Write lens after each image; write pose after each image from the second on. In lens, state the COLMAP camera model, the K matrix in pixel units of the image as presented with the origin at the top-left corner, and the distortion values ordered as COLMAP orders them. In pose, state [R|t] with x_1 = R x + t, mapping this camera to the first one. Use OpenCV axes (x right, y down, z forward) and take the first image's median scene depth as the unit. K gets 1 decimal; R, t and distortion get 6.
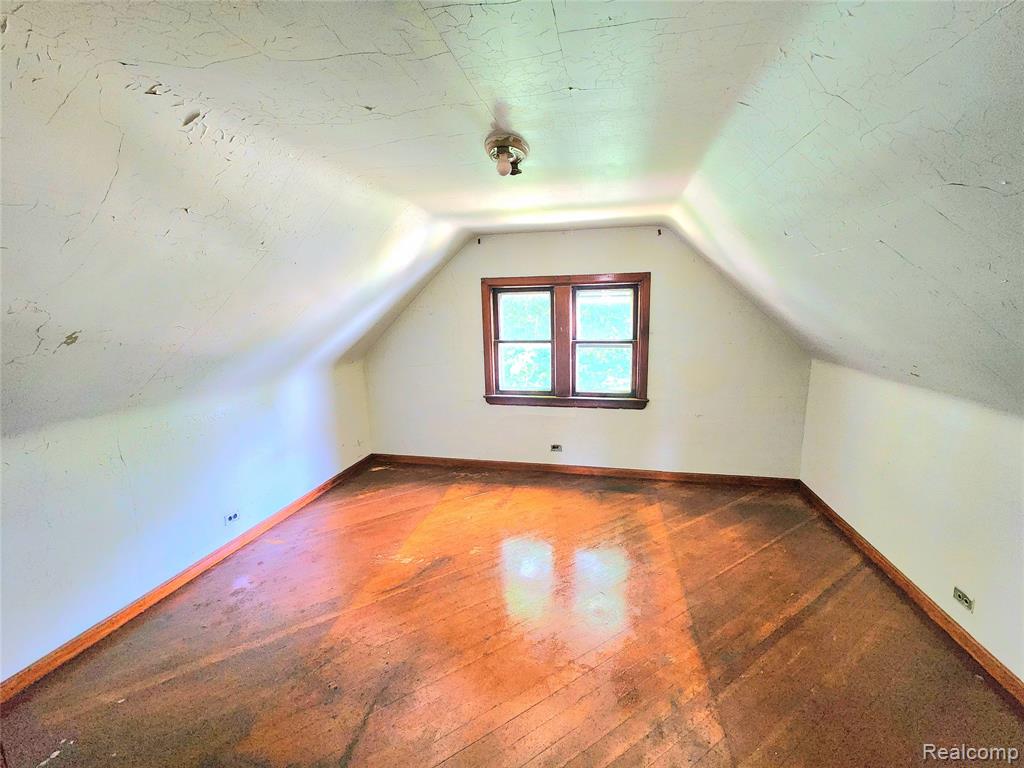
lens RADIAL K [[422.8, 0, 519.3], [0, 422.8, 378.7], [0, 0, 1]] dist [0.003041, -0.003238]
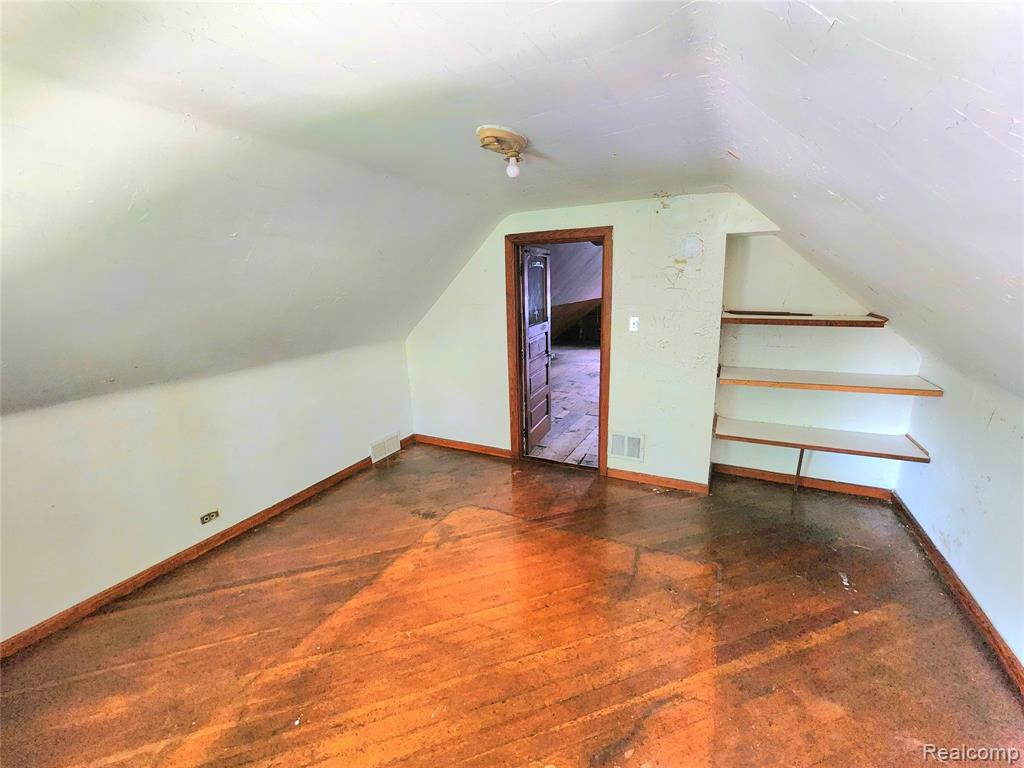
lens RADIAL K [[422.8, 0, 519.3], [0, 422.8, 378.7], [0, 0, 1]] dist [0.003041, -0.003238]
pose [[-0.970068, -0.010103, 0.242624, -0.234527], [0.081905, 0.926975, 0.366073, -0.280412], [-0.228605, 0.374988, -0.898401, 1.564639]]
